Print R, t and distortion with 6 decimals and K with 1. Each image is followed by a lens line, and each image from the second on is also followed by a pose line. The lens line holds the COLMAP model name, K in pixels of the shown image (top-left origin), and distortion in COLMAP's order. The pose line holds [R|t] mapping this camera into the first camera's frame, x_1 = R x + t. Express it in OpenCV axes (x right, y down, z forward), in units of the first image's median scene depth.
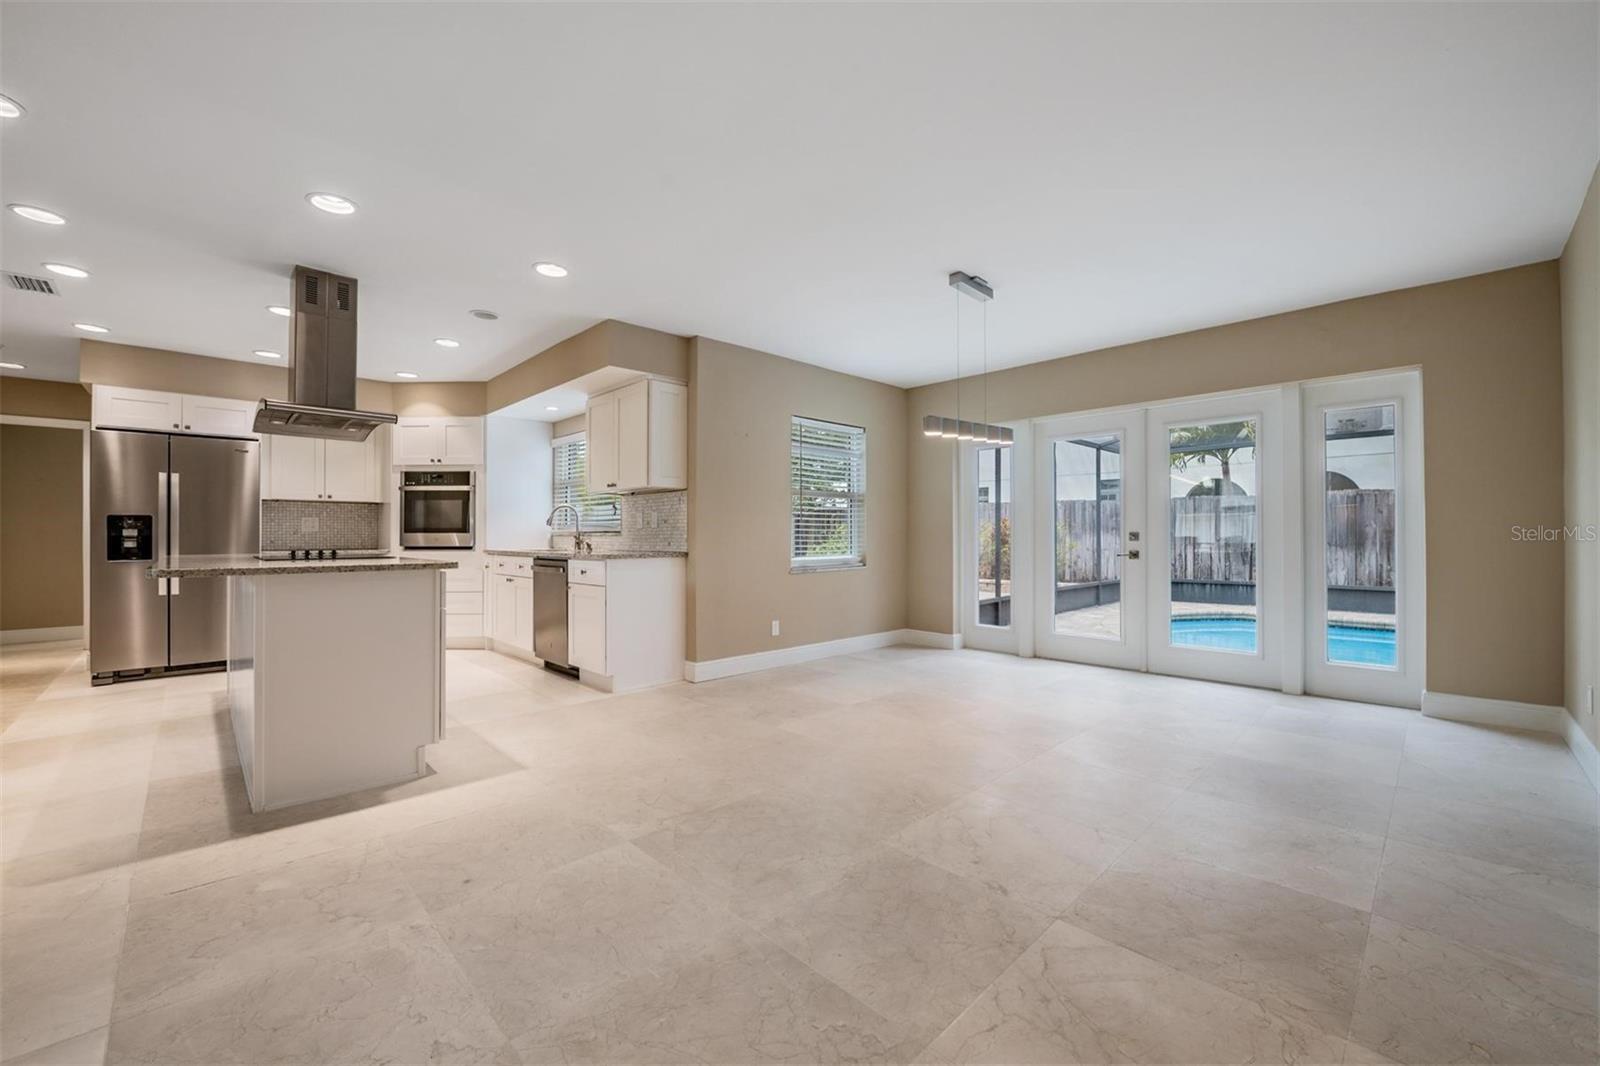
lens RADIAL K [[637.0, 0, 800.0], [0, 637.0, 533.0], [0, 0, 1]] dist [-0.001044, -0.005445]
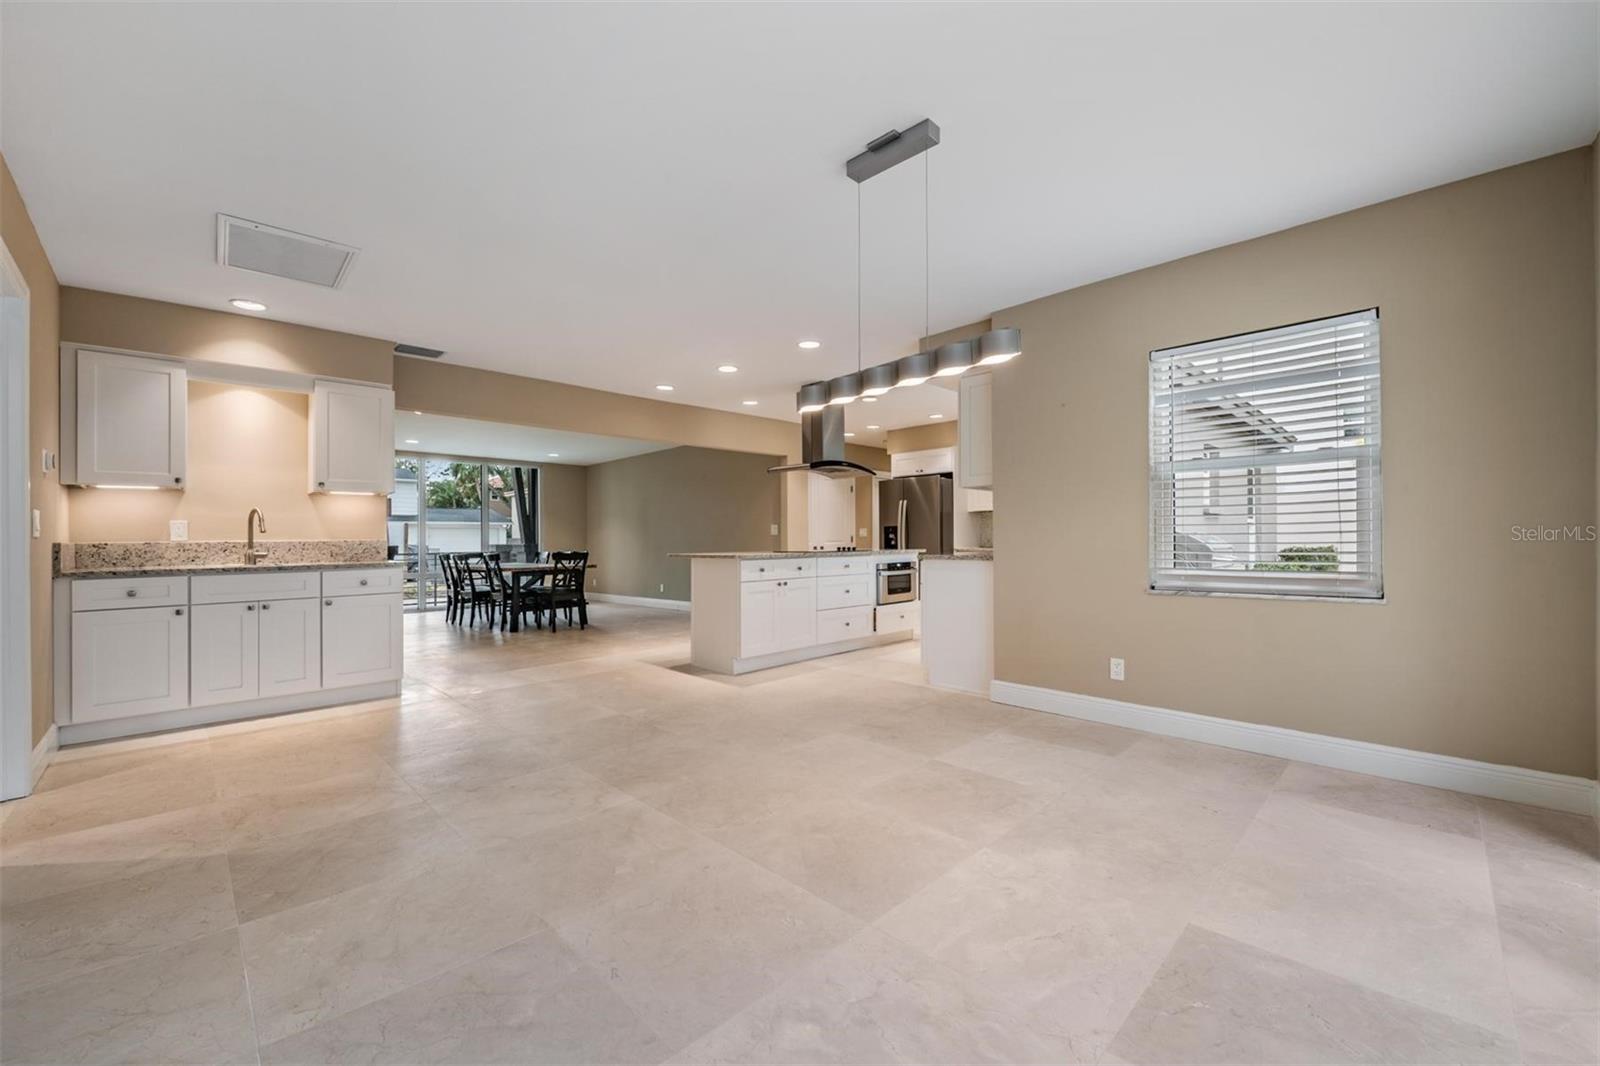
lens RADIAL K [[637.0, 0, 800.0], [0, 637.0, 533.0], [0, 0, 1]] dist [-0.001044, -0.005445]
pose [[0.010430, -0.008283, -0.999911, 0.673762], [0.015785, 0.999842, -0.008117, 0.001398], [0.999821, -0.015699, 0.010559, 0.661797]]
